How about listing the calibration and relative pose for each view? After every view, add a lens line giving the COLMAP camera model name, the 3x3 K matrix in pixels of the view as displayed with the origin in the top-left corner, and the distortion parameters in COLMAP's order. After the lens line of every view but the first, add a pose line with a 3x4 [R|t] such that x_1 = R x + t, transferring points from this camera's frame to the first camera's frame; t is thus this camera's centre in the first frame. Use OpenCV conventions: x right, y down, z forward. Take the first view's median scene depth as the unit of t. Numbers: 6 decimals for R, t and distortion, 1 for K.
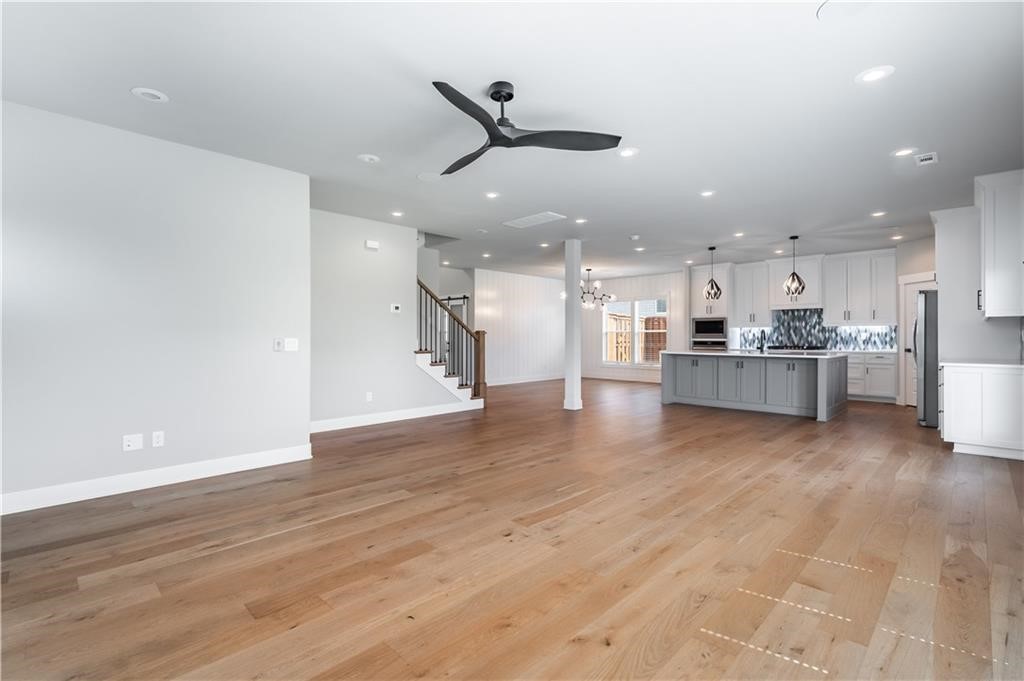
lens RADIAL K [[462.6, 0, 511.9], [0, 462.6, 337.2], [0, 0, 1]] dist [0.001093, 0.000005]
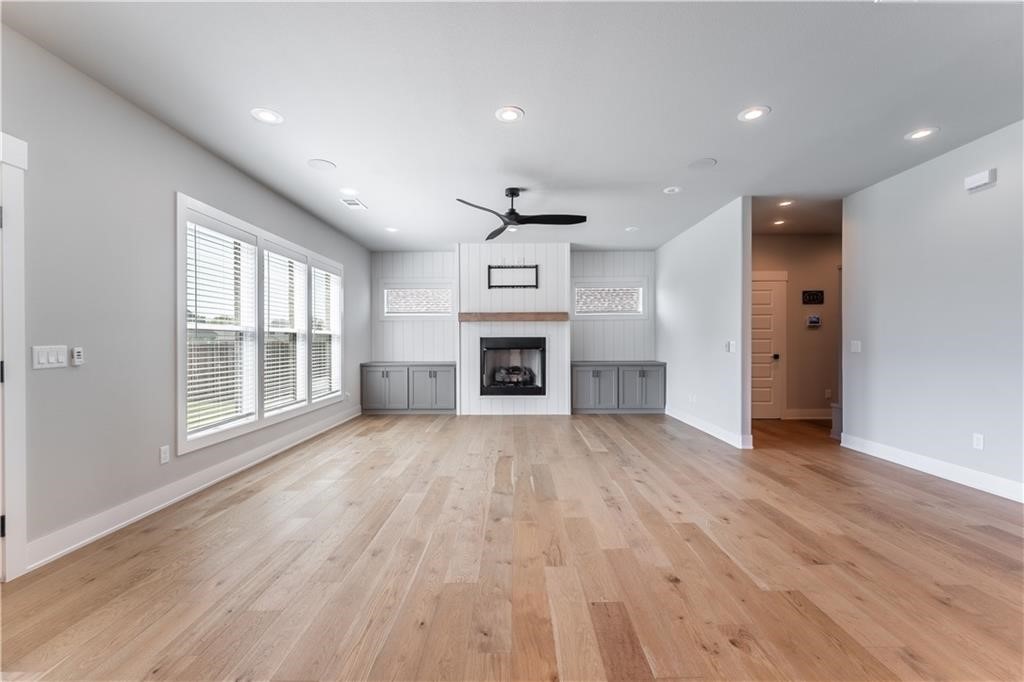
lens RADIAL K [[421.3, 0, 508.6], [0, 421.3, 340.7], [0, 0, 1]] dist [0.001740, 0.000363]
pose [[-0.716255, 0.001320, -0.697837, 0.870013], [0.004183, 0.999988, -0.002403, 0.002325], [0.697826, -0.004640, -0.716252, 1.729212]]
